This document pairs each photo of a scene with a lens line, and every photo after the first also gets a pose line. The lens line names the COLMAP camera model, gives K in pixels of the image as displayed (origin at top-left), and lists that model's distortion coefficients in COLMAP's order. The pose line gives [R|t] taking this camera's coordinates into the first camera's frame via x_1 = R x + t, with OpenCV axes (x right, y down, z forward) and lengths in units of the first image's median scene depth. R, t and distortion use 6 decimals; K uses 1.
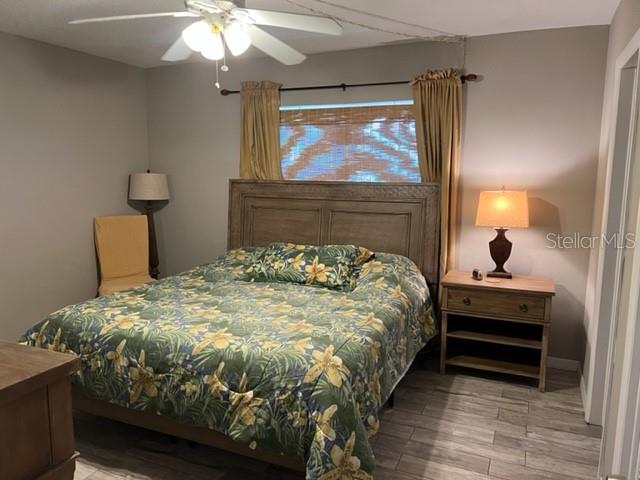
lens RADIAL K [[484.8, 0, 319.3], [0, 484.8, 219.1], [0, 0, 1]] dist [0.047511, -0.099612]
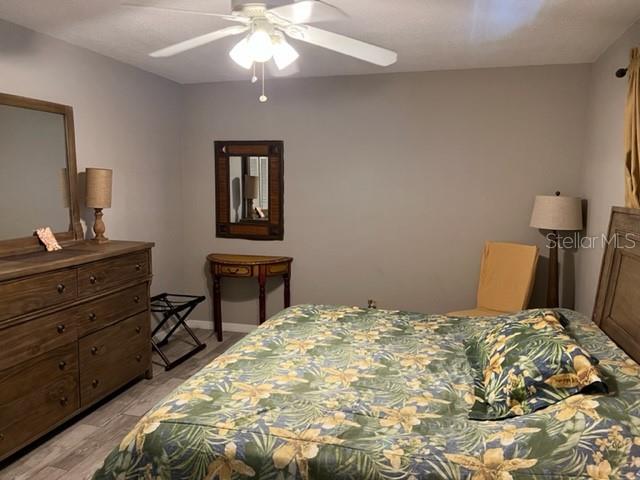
lens RADIAL K [[484.8, 0, 319.3], [0, 484.8, 219.1], [0, 0, 1]] dist [0.047511, -0.099612]
pose [[0.184624, 0.081927, -0.979388, 0.650976], [-0.132175, 0.989536, 0.057859, -0.093824], [0.973881, 0.118768, 0.193521, 0.852457]]
